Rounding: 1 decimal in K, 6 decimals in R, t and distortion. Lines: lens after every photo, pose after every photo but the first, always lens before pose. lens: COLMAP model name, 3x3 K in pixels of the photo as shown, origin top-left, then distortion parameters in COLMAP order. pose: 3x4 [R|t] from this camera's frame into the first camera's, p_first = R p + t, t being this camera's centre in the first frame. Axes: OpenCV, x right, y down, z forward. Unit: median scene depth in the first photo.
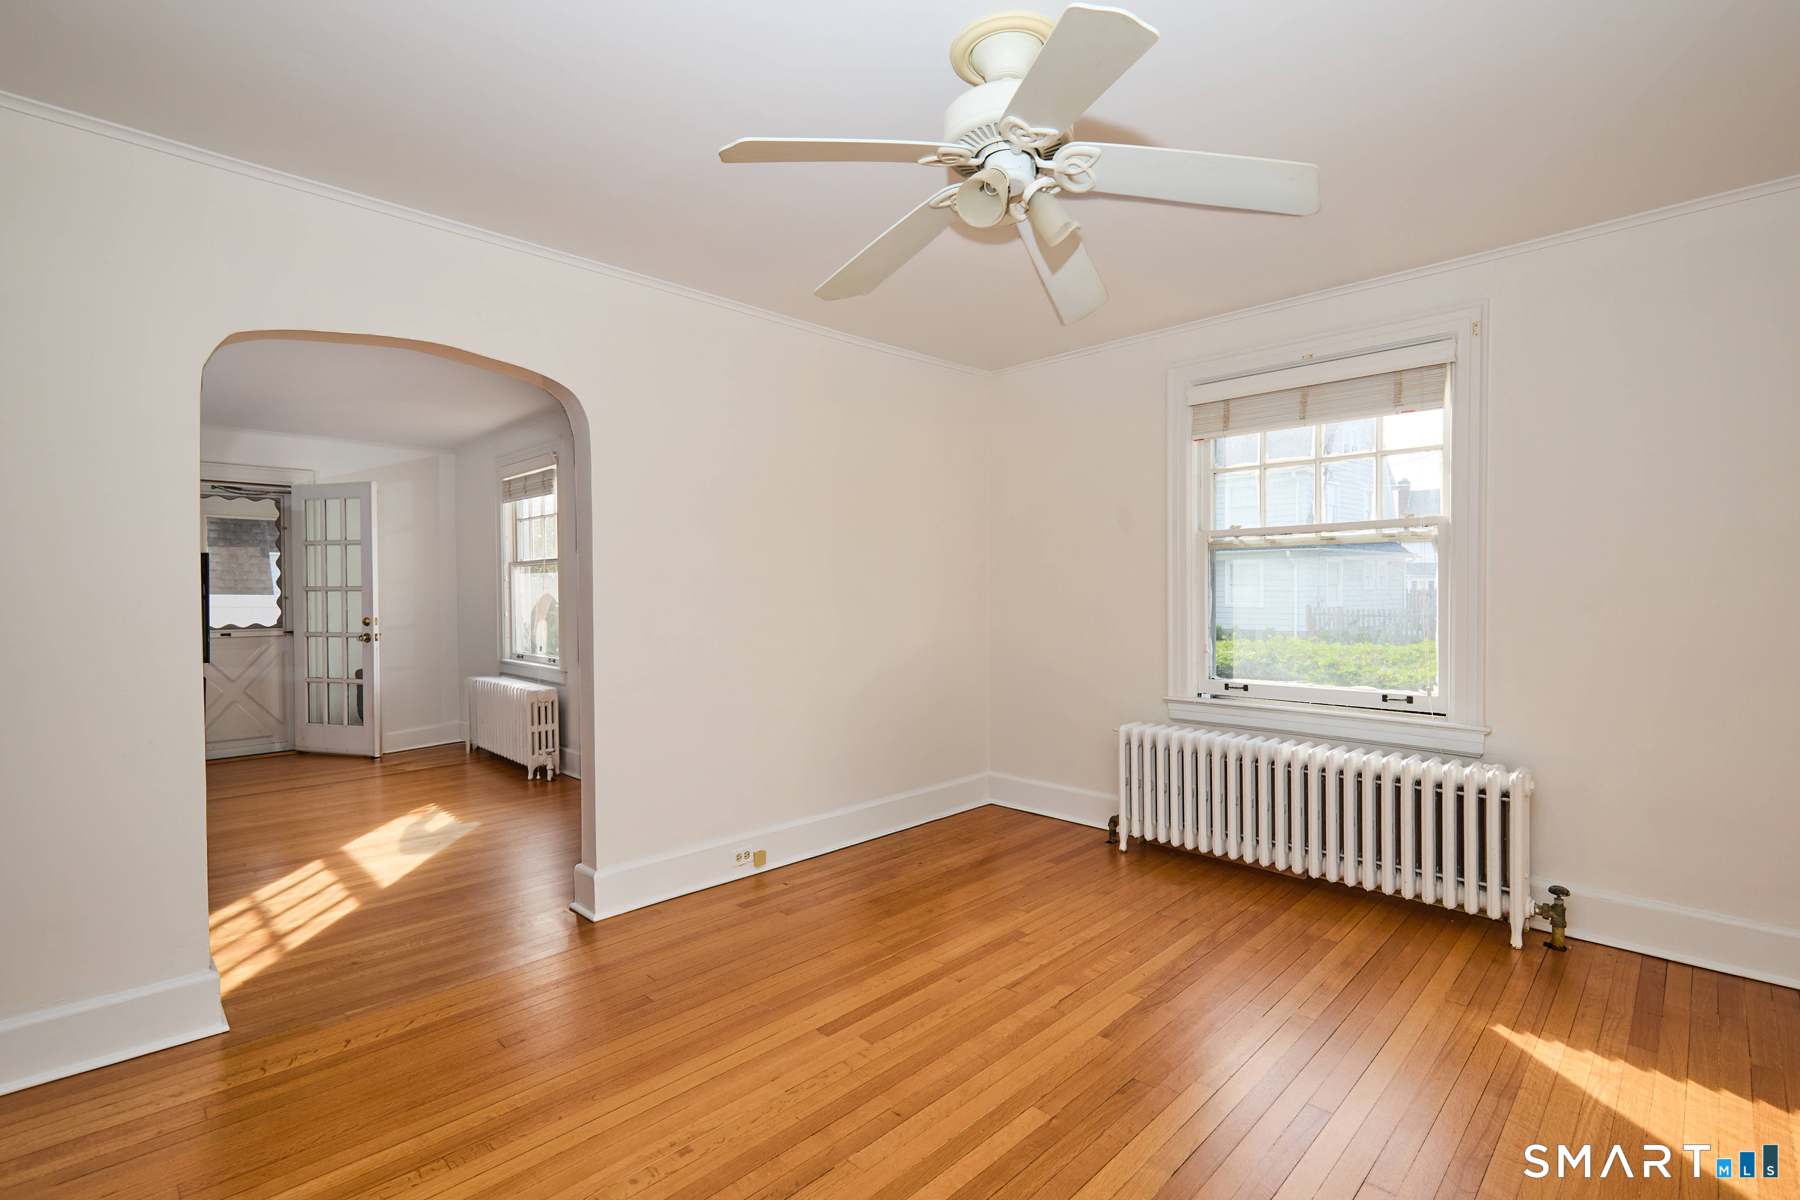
lens RADIAL K [[825.0, 0, 887.2], [0, 825.0, 595.9], [0, 0, 1]] dist [0.005440, -0.000509]
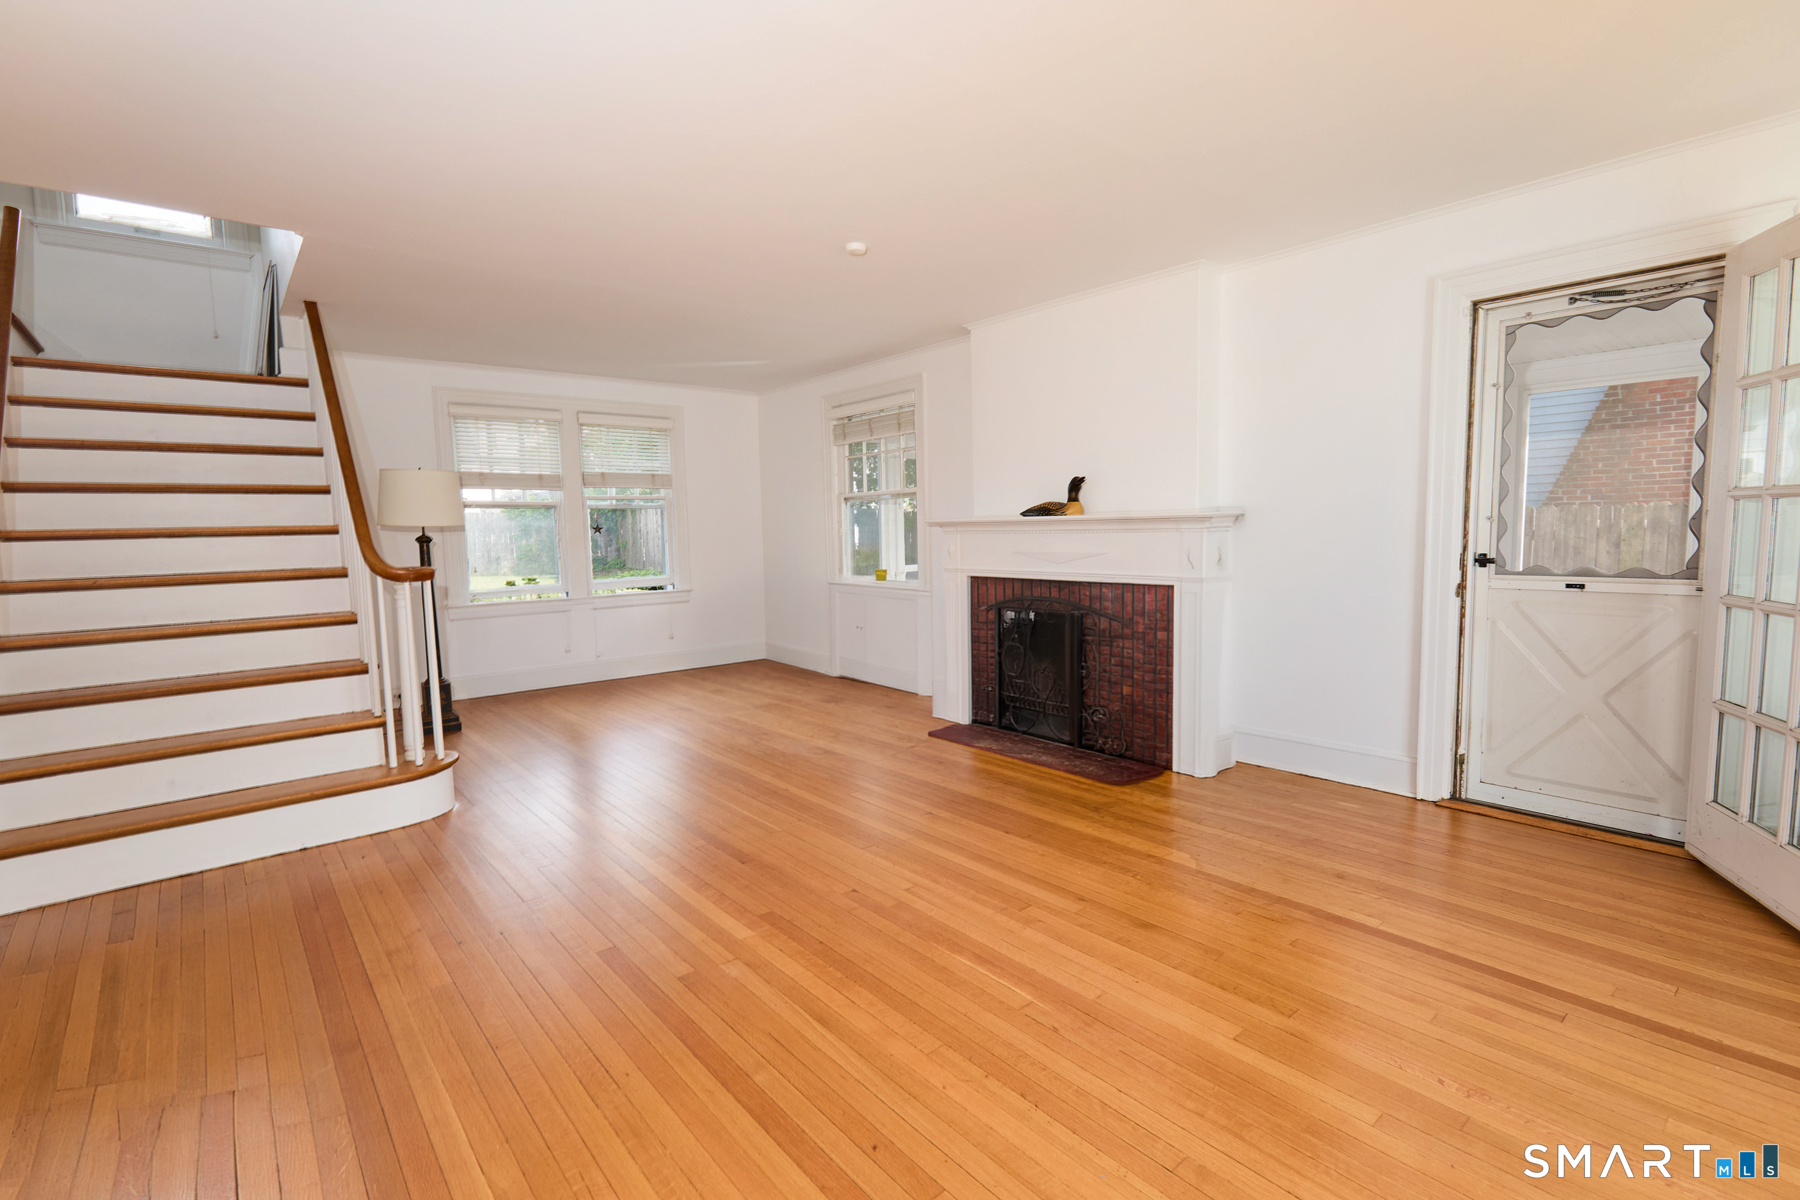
lens RADIAL K [[825.0, 0, 895.4], [0, 825.0, 596.0], [0, 0, 1]] dist [0.005440, -0.000509]
pose [[-0.077338, 0.094815, -0.992486, -0.251934], [0.009621, 0.995492, 0.094353, -0.000208], [0.996959, -0.002252, -0.077901, 0.623967]]
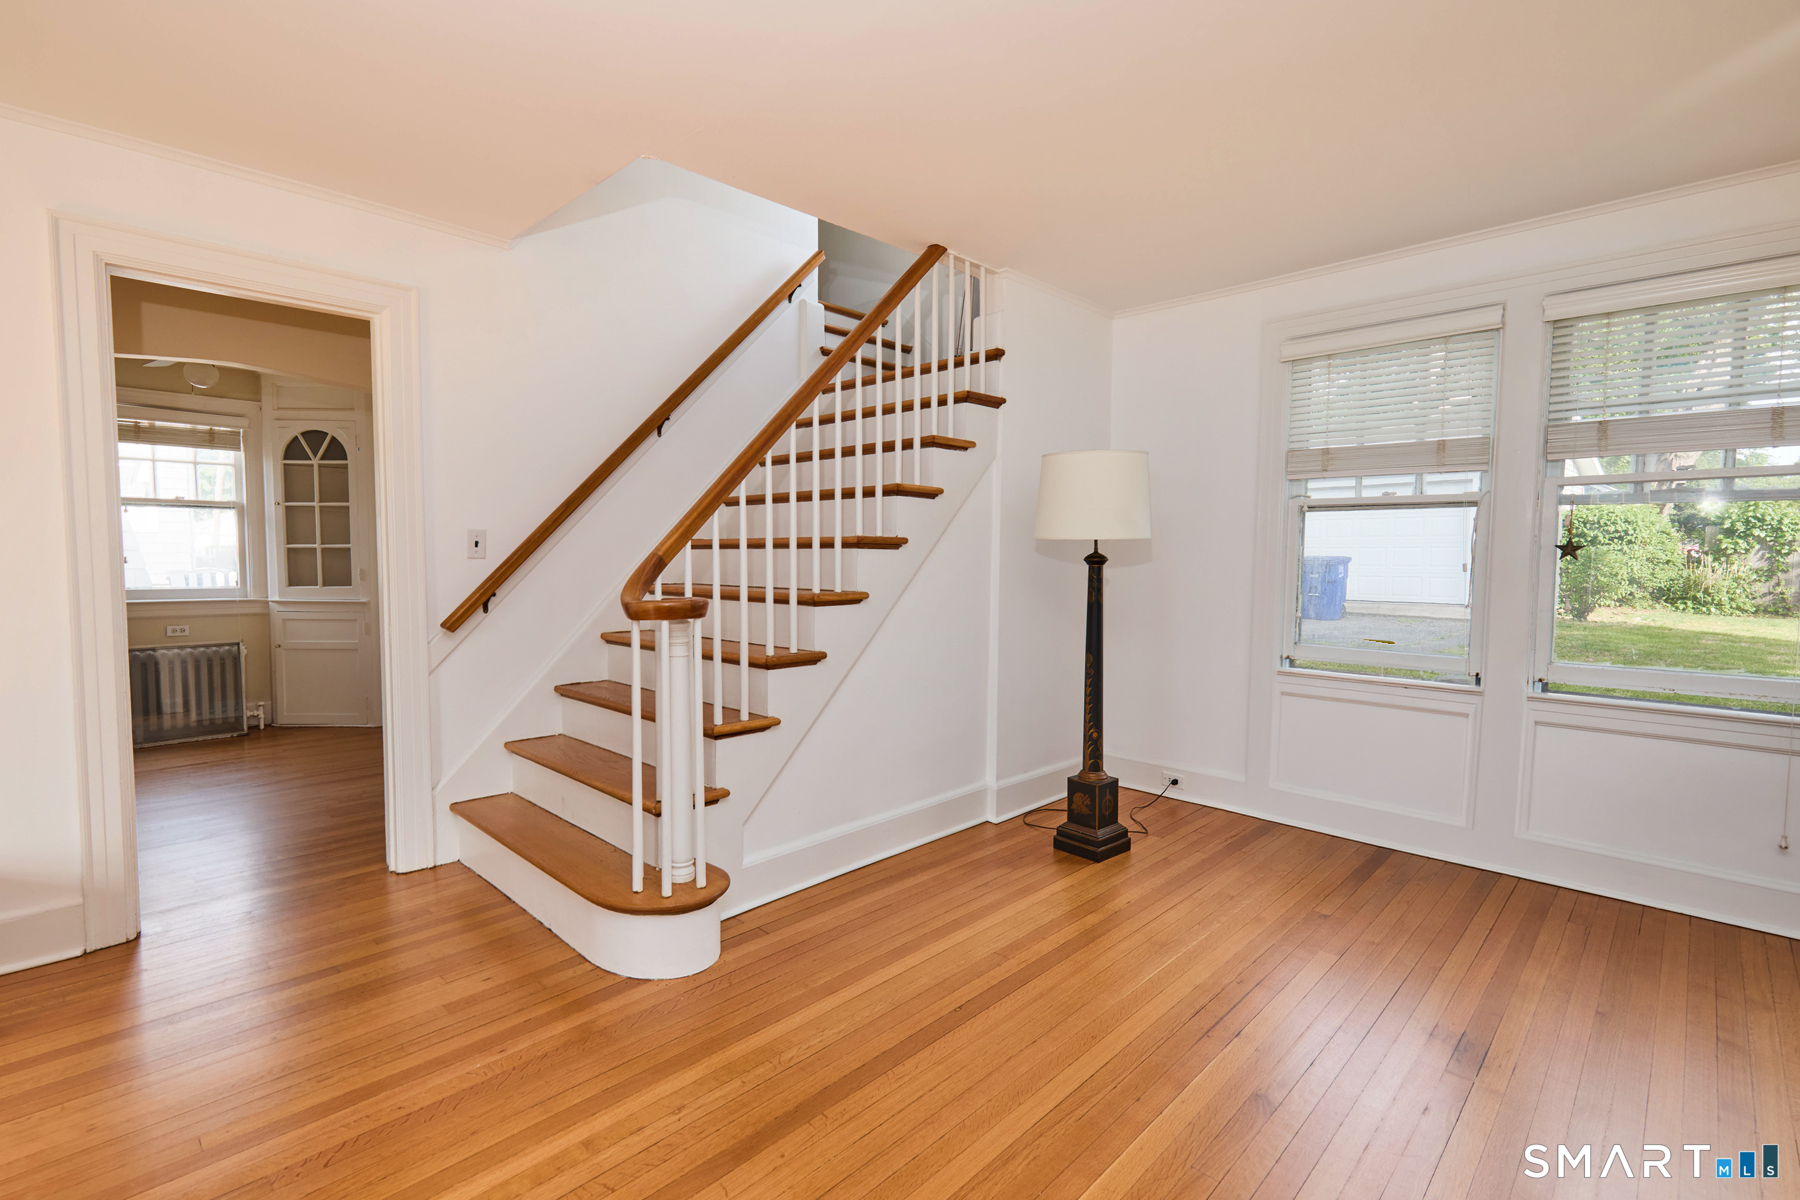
lens RADIAL K [[825.0, 0, 885.6], [0, 825.0, 607.1], [0, 0, 1]] dist [0.005440, -0.000509]
pose [[-0.999811, 0.006252, -0.018409, -0.911028], [0.004840, 0.997112, 0.075788, 0.006544], [0.018829, 0.075685, -0.996954, 0.637559]]
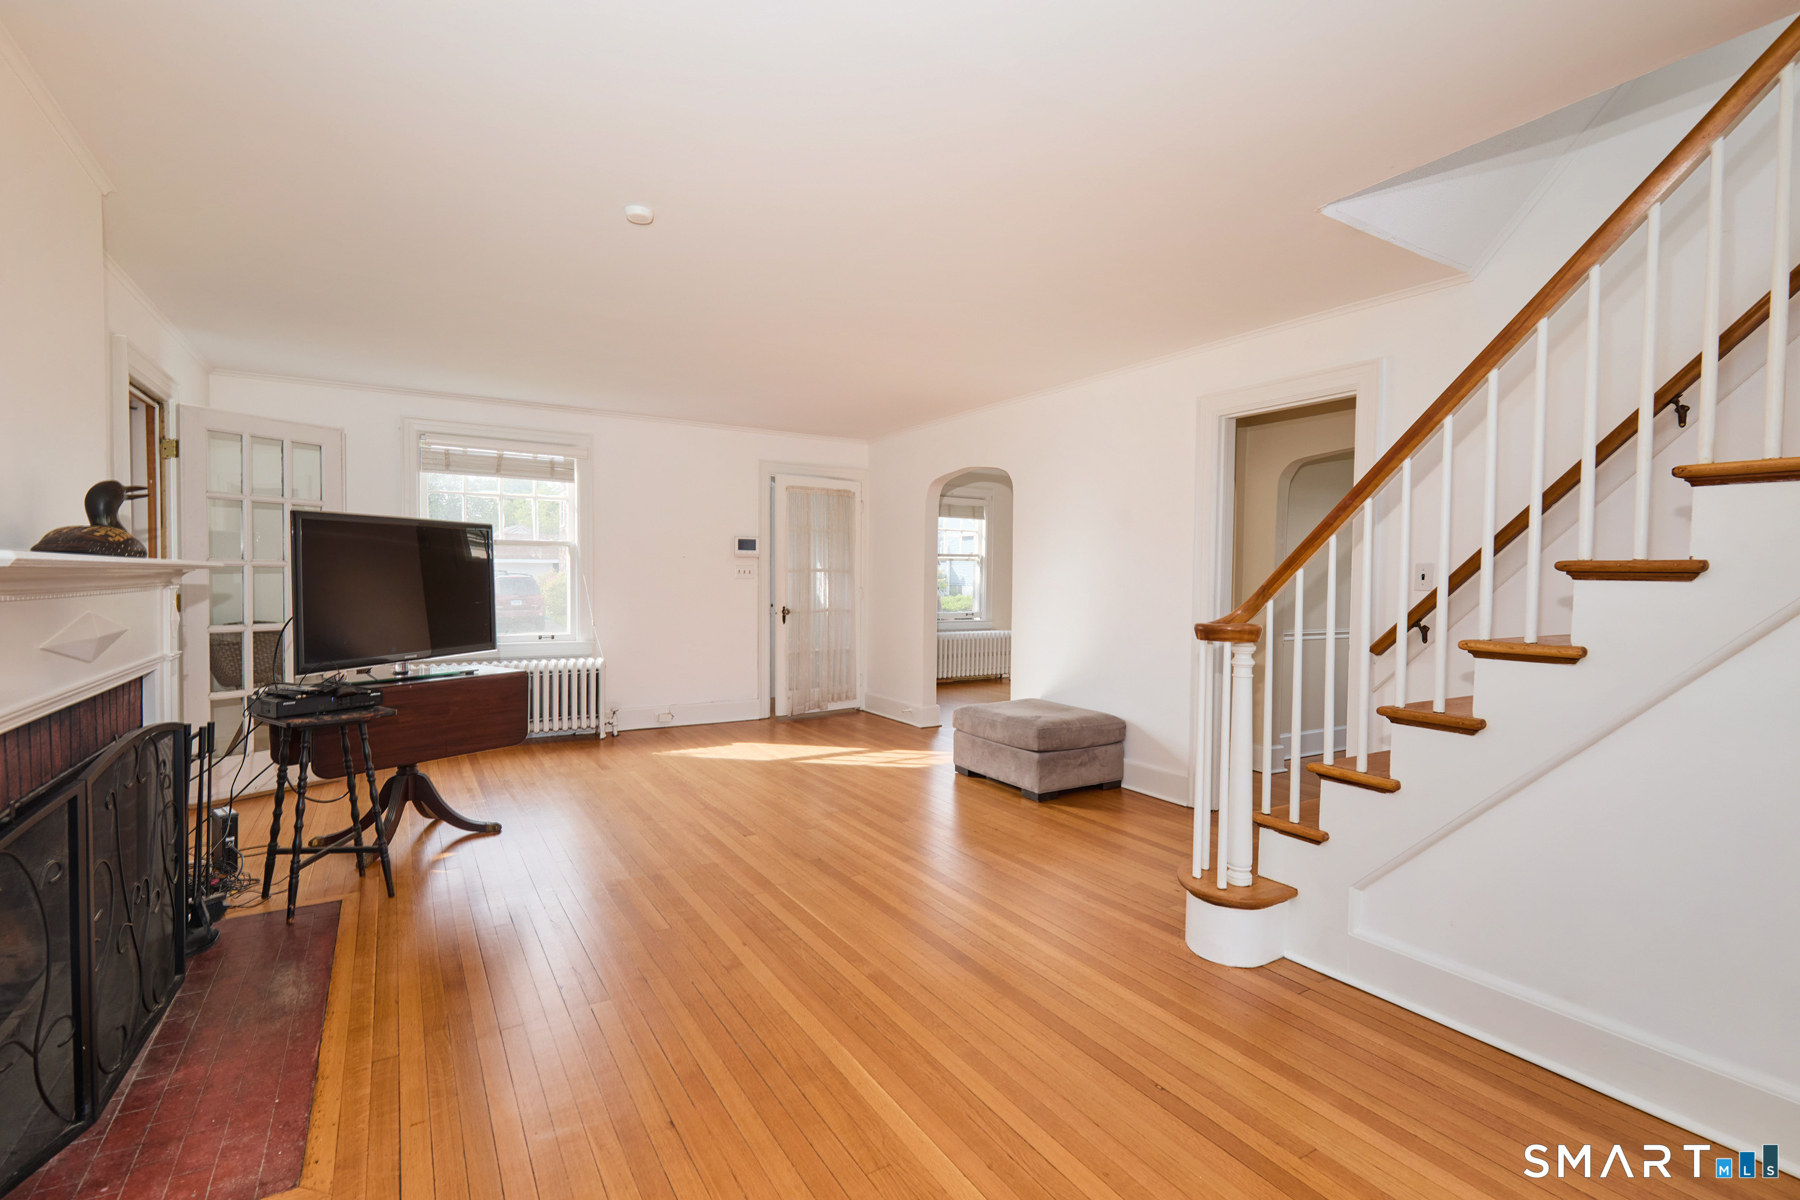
lens RADIAL K [[825.0, 0, 898.3], [0, 825.0, 596.9], [0, 0, 1]] dist [0.005440, -0.000509]
pose [[0.223659, -0.013529, 0.974574, -1.291032], [-0.000880, 0.999900, 0.014082, 0.011634], [-0.974667, -0.004007, 0.223625, 0.315784]]
